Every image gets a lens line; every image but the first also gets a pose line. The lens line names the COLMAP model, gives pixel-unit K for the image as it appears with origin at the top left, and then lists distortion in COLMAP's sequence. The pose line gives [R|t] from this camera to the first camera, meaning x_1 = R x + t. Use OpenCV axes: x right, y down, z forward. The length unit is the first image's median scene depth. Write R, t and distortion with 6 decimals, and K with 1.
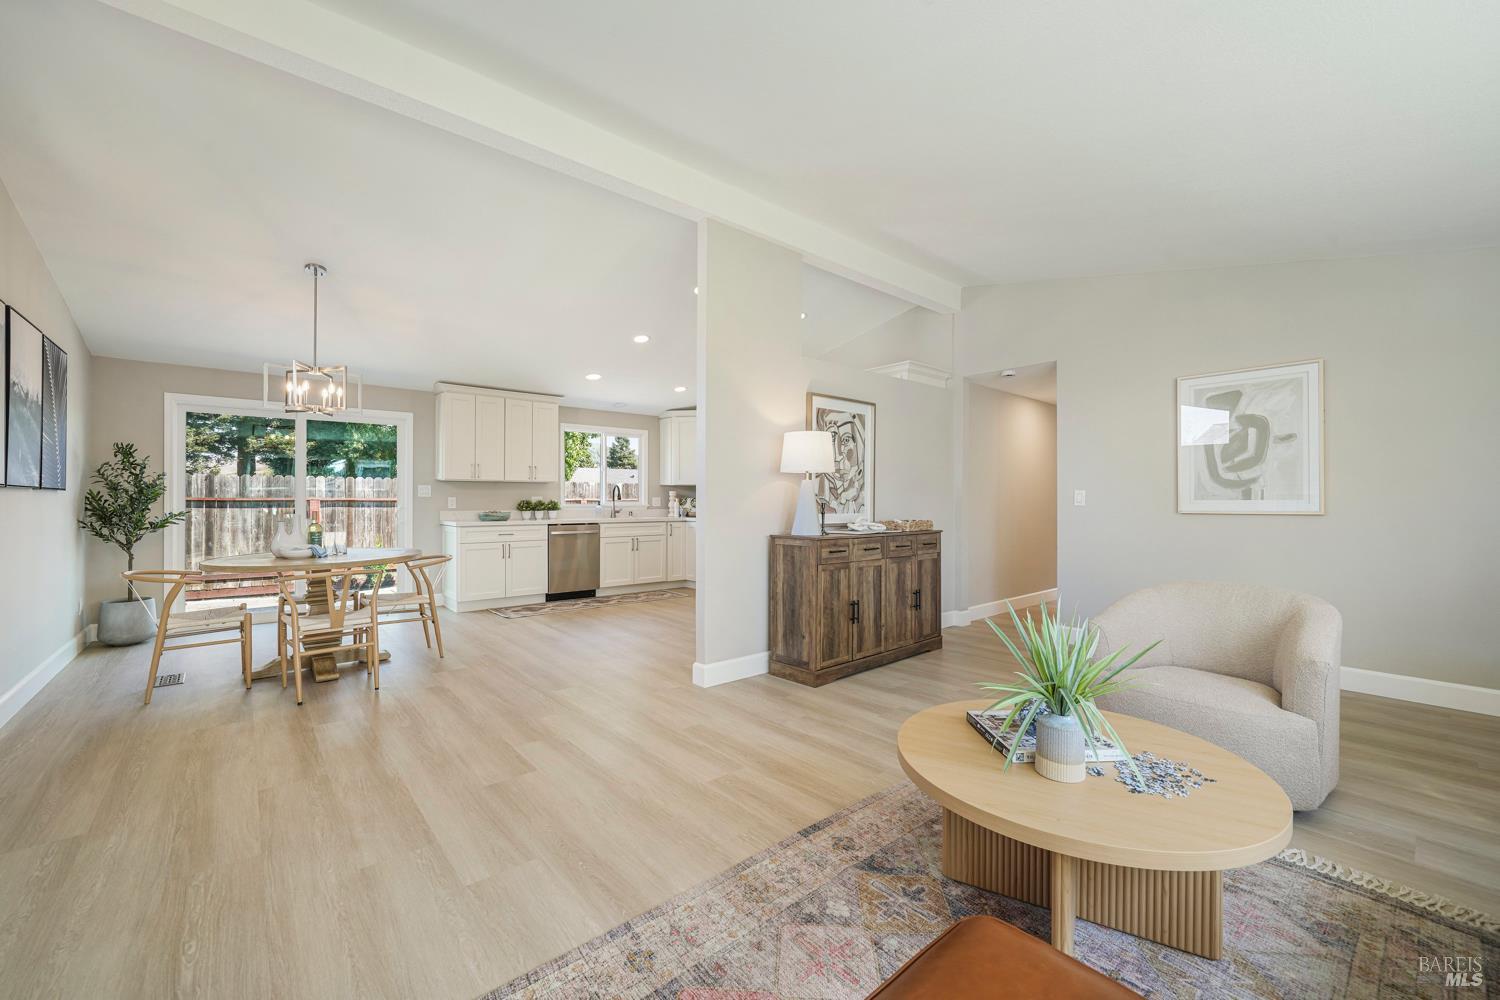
lens RADIAL K [[593.7, 0, 749.9], [0, 593.7, 495.4], [0, 0, 1]] dist [-0.010164, 0.003070]
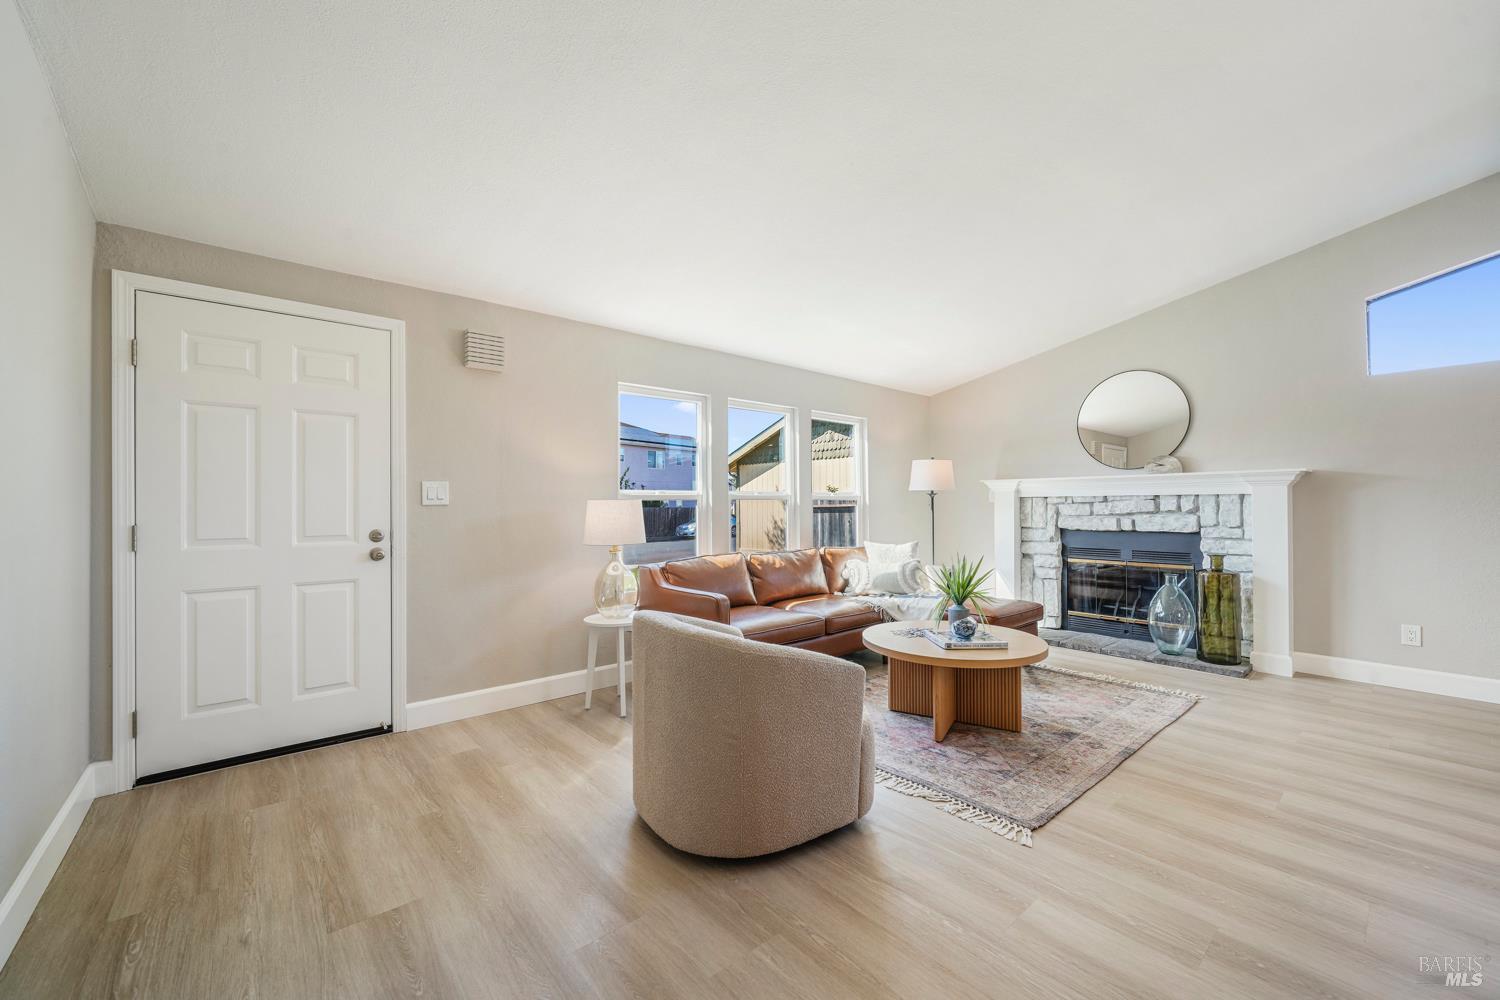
lens RADIAL K [[593.7, 0, 741.5], [0, 593.7, 503.4], [0, 0, 1]] dist [-0.010164, 0.003070]
pose [[-0.999943, 0.006060, 0.008762, 0.417592], [0.005953, 0.999907, -0.012272, 0.007623], [-0.008835, -0.012219, -0.999886, 1.022408]]
